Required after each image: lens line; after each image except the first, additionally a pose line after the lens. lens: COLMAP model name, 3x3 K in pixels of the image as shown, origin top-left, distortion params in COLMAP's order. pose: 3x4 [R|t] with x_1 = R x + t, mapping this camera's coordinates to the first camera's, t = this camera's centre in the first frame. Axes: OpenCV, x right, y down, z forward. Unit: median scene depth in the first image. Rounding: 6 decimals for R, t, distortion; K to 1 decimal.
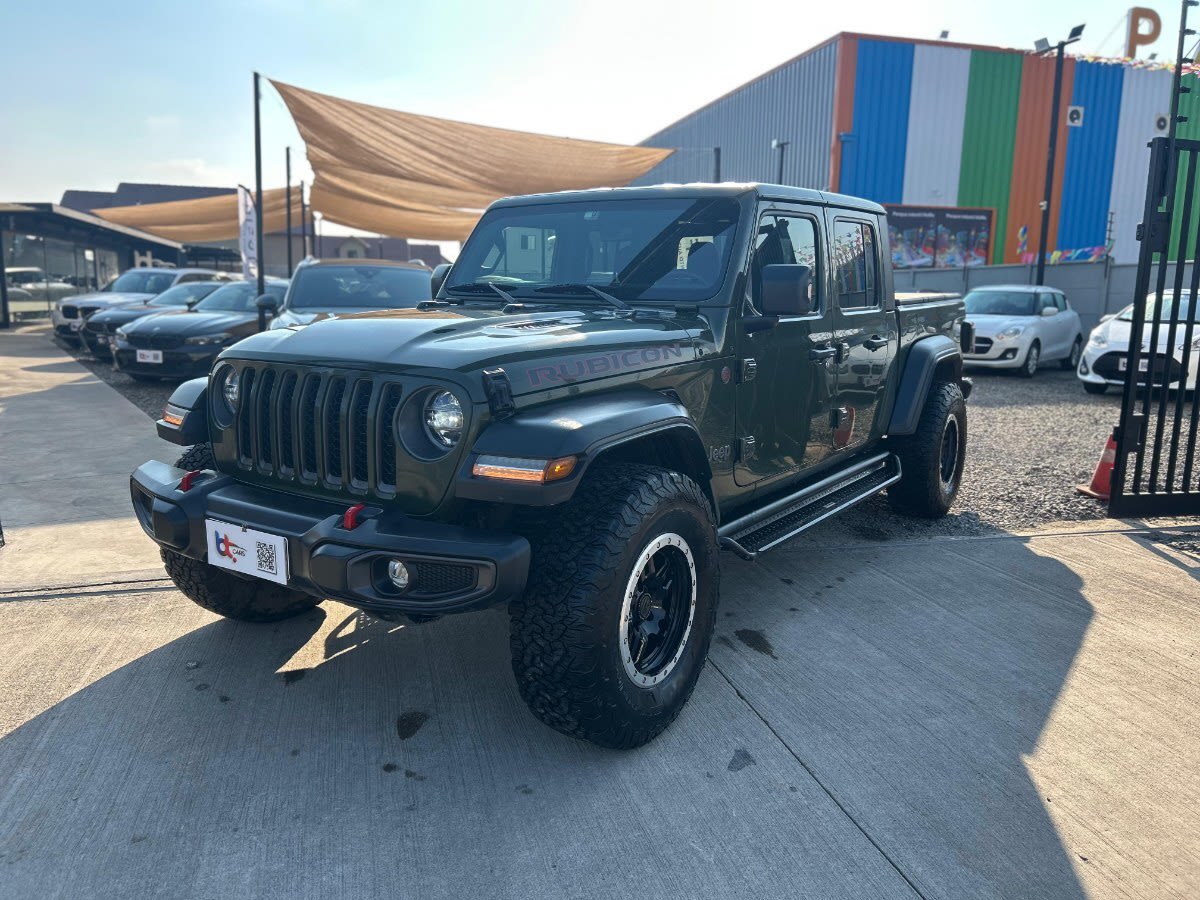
lens RADIAL K [[889.5, 0, 605.7], [0, 889.5, 445.3], [0, 0, 1]] dist [0.033805, -0.013484]
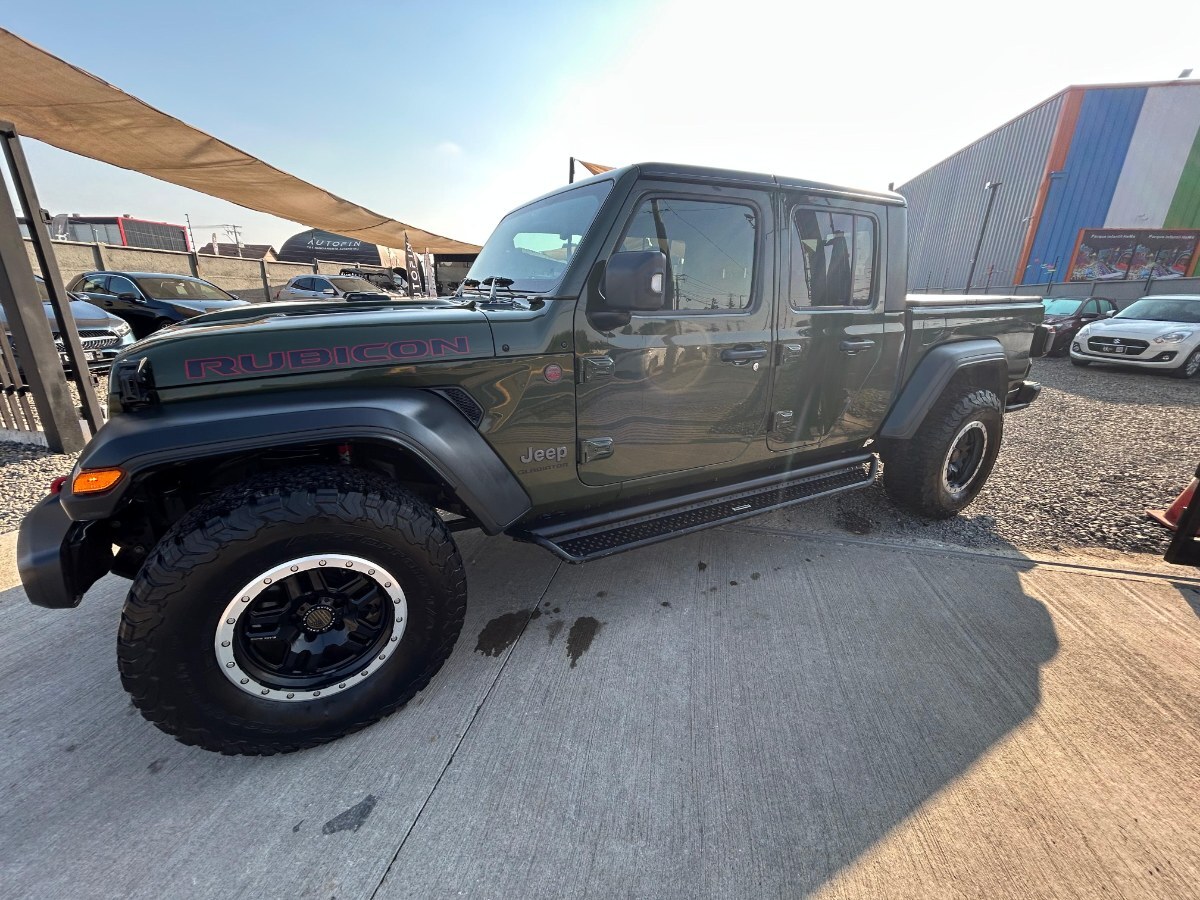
lens RADIAL K [[485.3, 0, 592.4], [0, 485.3, 448.8], [0, 0, 1]] dist [-0.002039, 0.001342]
pose [[0.891256, 0.150403, -0.427833, 0.249784], [-0.090403, 0.983391, 0.157380, -0.053585], [0.444398, -0.101589, 0.890051, 0.341145]]
